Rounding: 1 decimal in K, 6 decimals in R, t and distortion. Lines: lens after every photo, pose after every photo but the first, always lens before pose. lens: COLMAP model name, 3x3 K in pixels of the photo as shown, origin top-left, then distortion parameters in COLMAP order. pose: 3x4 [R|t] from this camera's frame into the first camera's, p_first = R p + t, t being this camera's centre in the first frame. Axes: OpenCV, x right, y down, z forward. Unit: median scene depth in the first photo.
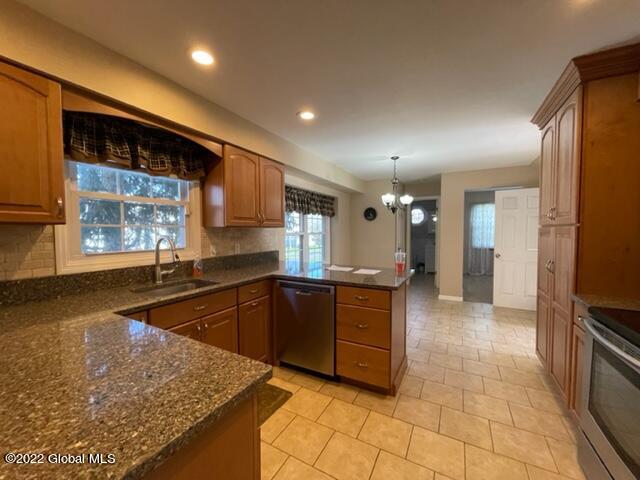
lens RADIAL K [[257.5, 0, 318.4], [0, 257.5, 239.5], [0, 0, 1]] dist [-0.004101, -0.000655]
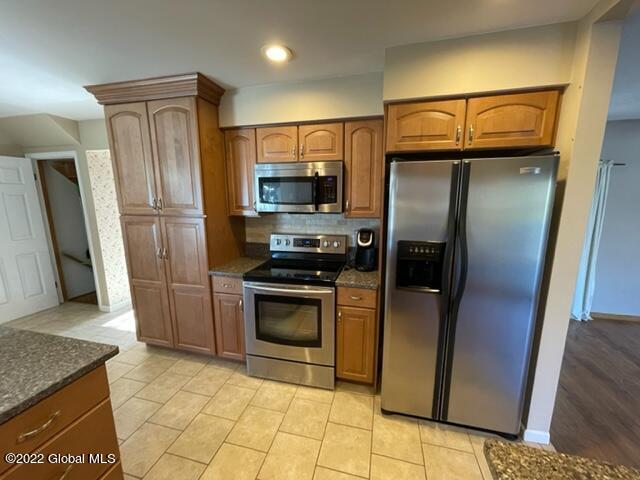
lens RADIAL K [[257.5, 0, 319.9], [0, 257.5, 239.3], [0, 0, 1]] dist [-0.004101, -0.000655]
pose [[-0.247174, -0.162551, 0.955239, -0.325301], [0.044282, 0.982904, 0.178717, -0.139500], [-0.967959, 0.086474, -0.235750, 0.735291]]
